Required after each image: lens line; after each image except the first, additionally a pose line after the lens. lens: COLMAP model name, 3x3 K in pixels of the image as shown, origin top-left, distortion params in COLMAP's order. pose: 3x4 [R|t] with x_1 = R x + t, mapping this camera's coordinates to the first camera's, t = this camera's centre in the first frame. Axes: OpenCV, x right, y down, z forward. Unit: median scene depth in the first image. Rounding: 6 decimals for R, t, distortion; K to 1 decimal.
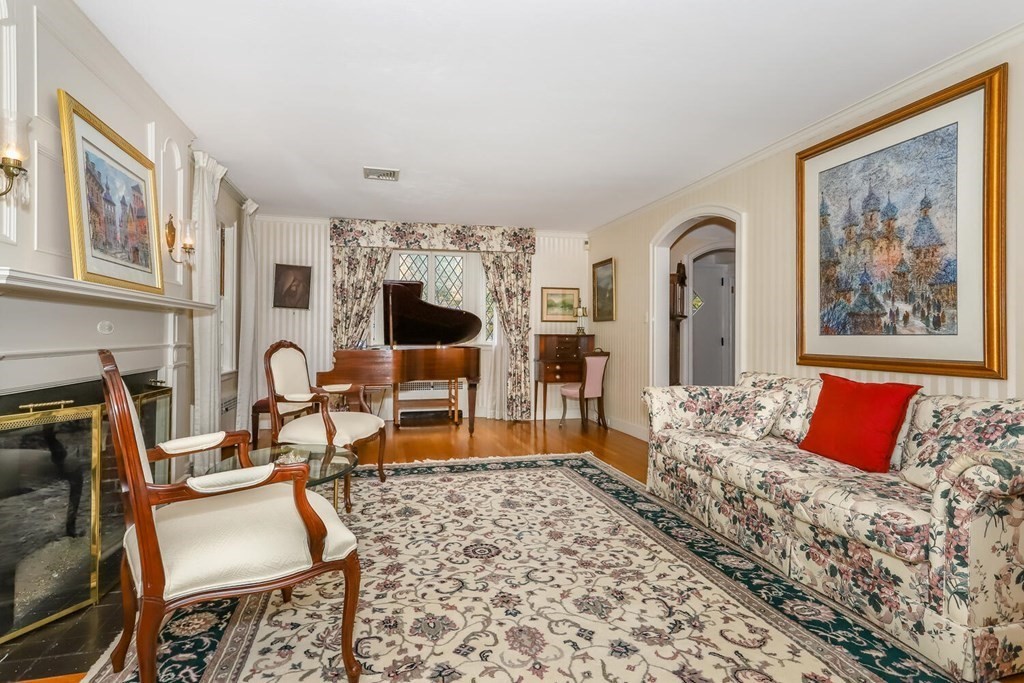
lens RADIAL K [[505.7, 0, 510.4], [0, 505.7, 335.5], [0, 0, 1]] dist [-0.000469, 0.001592]
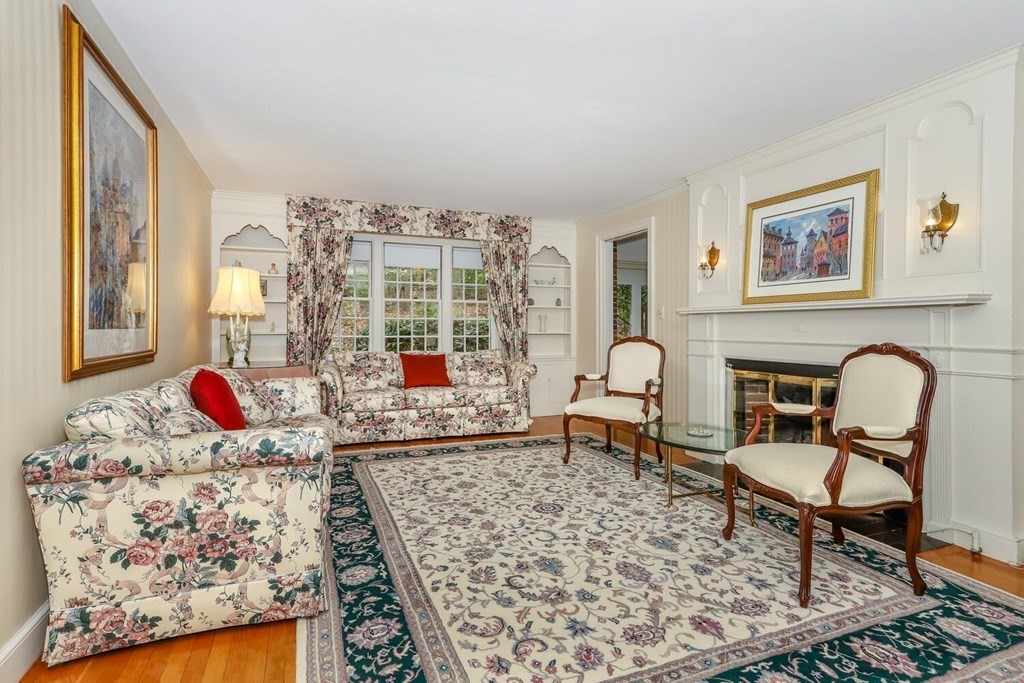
lens RADIAL K [[505.7, 0, 509.0], [0, 505.7, 335.8], [0, 0, 1]] dist [-0.000469, 0.001592]
pose [[-0.991800, -0.006197, -0.127646, 0.174215], [-0.008459, 0.999817, 0.017186, -0.010094], [0.127516, 0.018125, -0.991671, 1.942348]]
